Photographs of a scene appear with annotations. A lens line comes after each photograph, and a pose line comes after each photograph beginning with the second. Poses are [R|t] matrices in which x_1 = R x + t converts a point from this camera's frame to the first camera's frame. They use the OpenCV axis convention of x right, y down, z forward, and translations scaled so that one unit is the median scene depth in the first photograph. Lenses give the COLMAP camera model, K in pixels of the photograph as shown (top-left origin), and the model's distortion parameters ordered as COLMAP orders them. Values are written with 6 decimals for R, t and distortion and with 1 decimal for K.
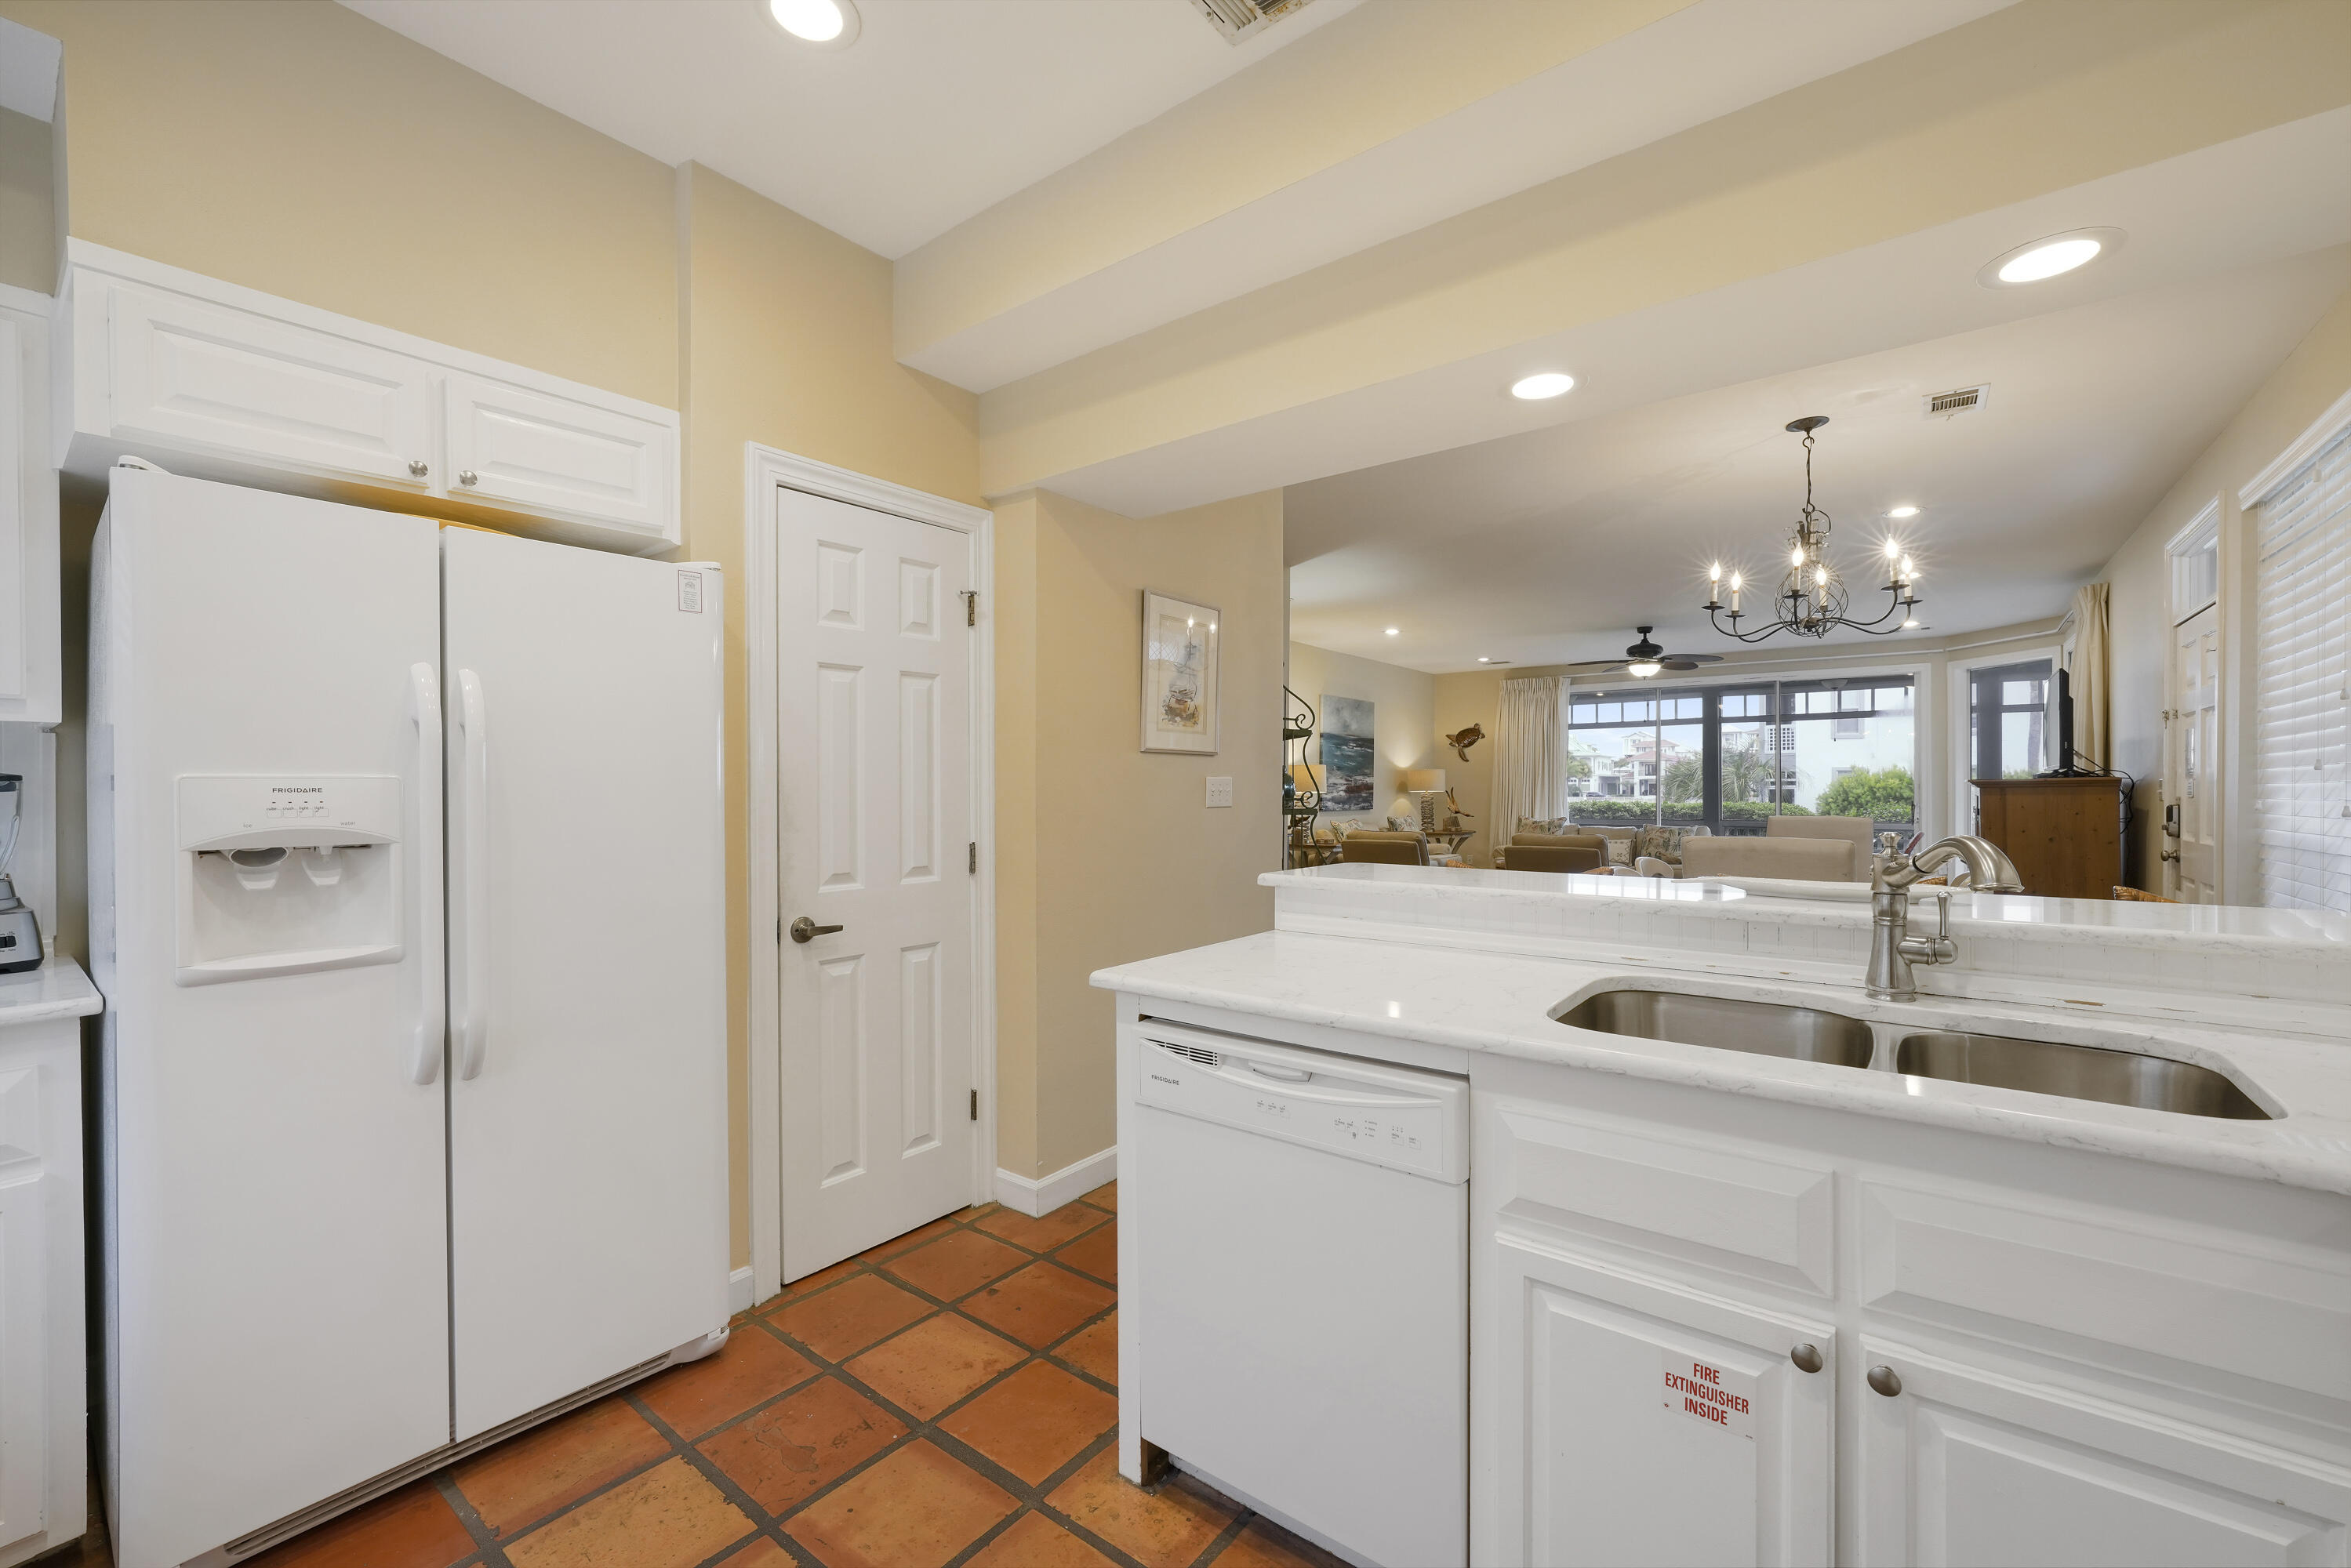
lens RADIAL K [[958.5, 0, 1166.8], [0, 958.5, 794.1], [0, 0, 1]] dist [-0.009917, 0.000163]
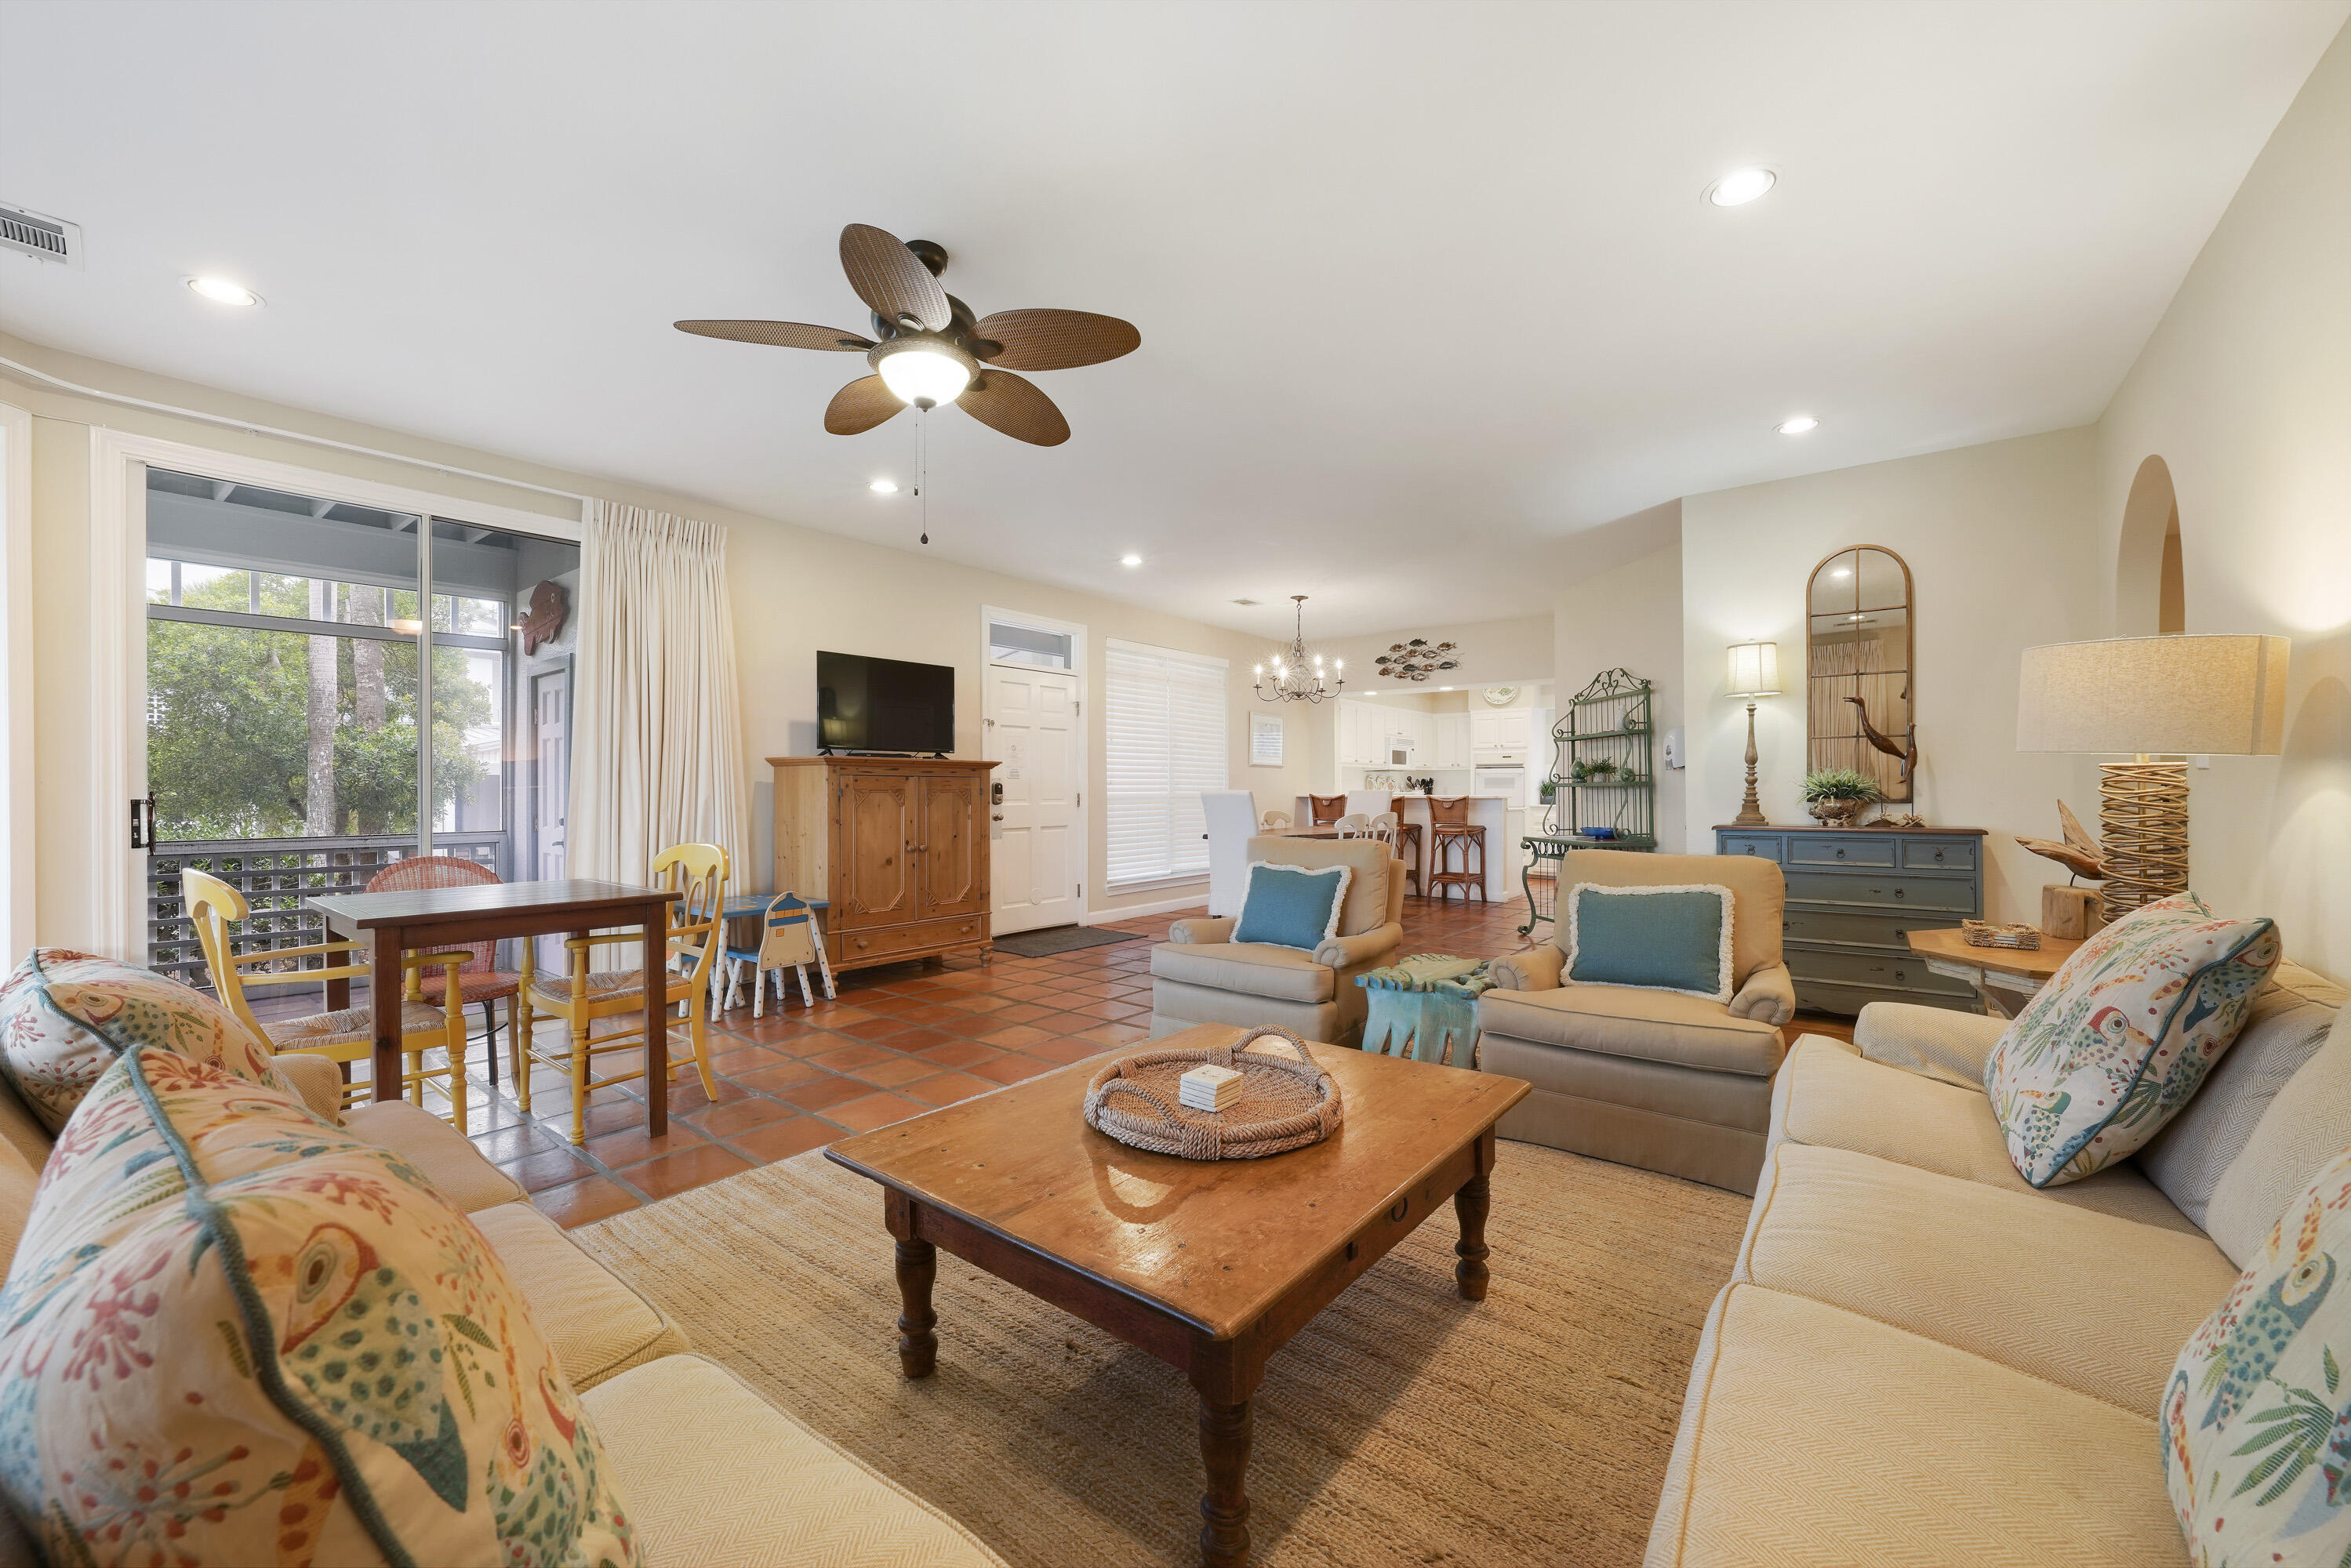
lens RADIAL K [[904.0, 0, 1198.4], [0, 904.0, 787.9], [0, 0, 1]] dist [-0.000617, -0.000029]
pose [[-0.999635, 0.003440, -0.026799, 0.372227], [0.003282, 0.999977, 0.005955, 0.005142], [0.026819, 0.005865, -0.999623, 1.167170]]
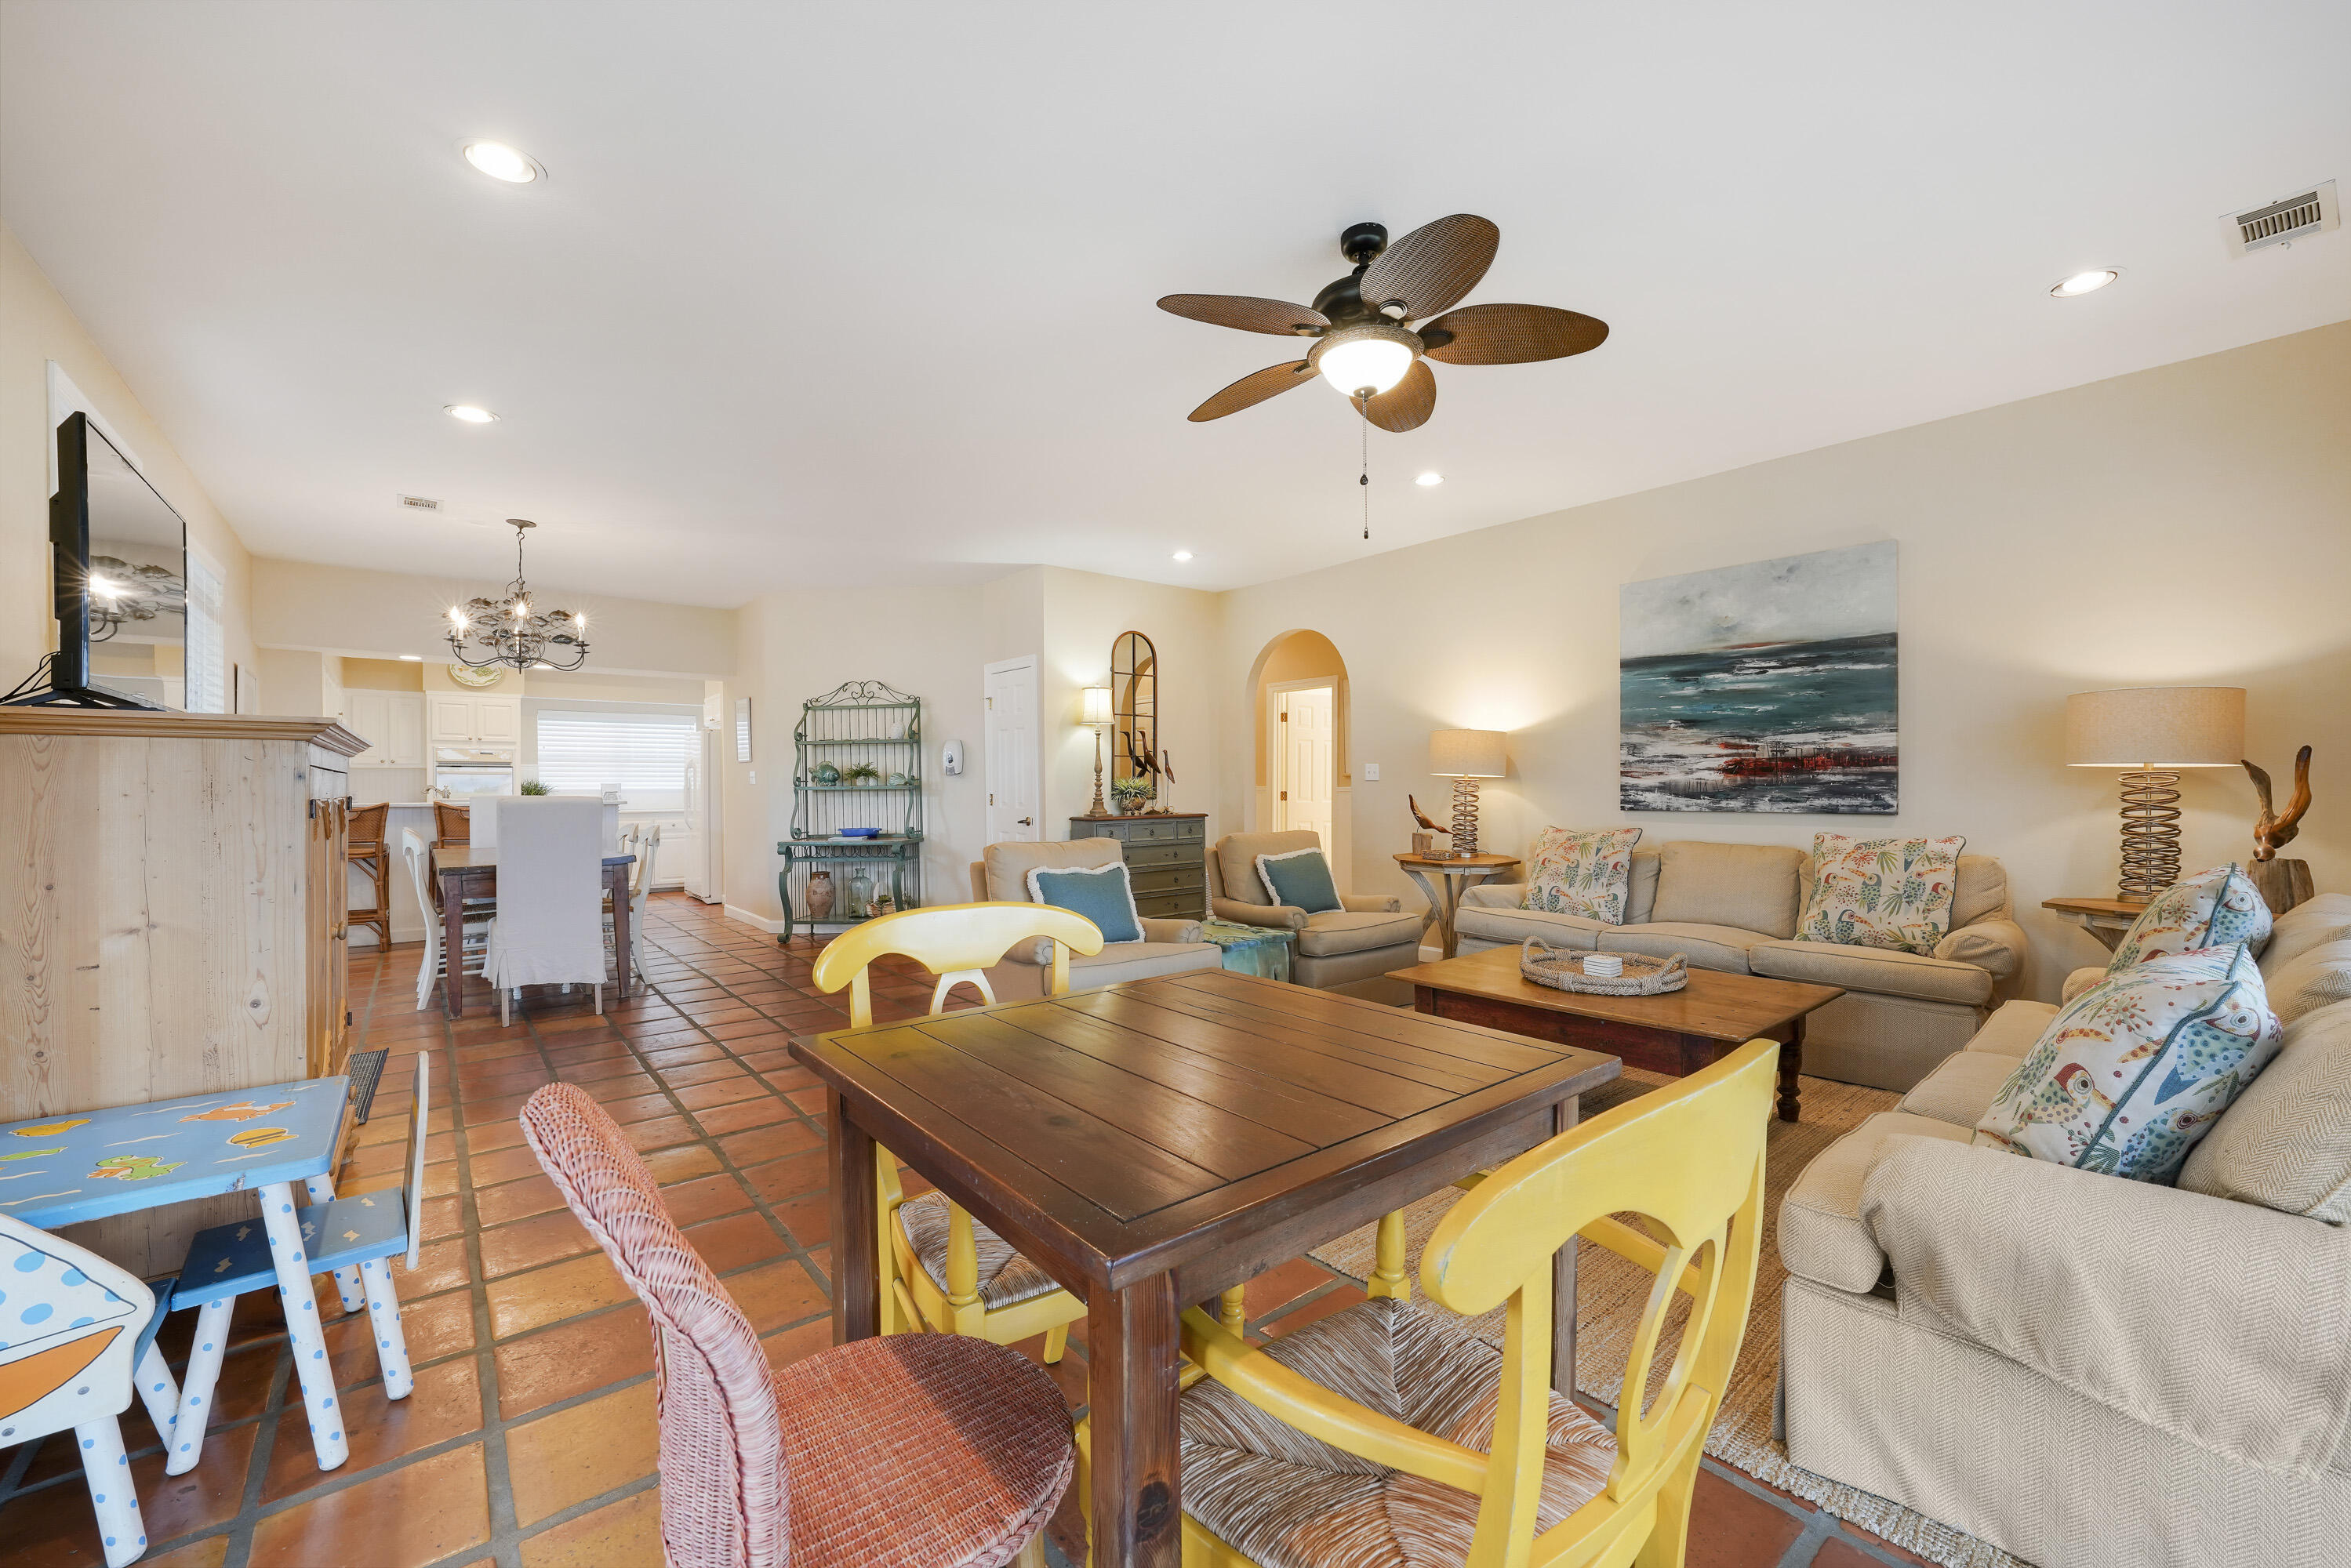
lens RADIAL K [[918.5, 0, 1174.4], [0, 918.5, 820.9], [0, 0, 1]] dist [-0.016104, 0.000015]
pose [[-0.216902, 0.040218, -0.975365, 0.721909], [-0.001245, 0.999139, 0.041475, 0.003400], [0.976193, 0.010210, -0.216665, 0.899391]]
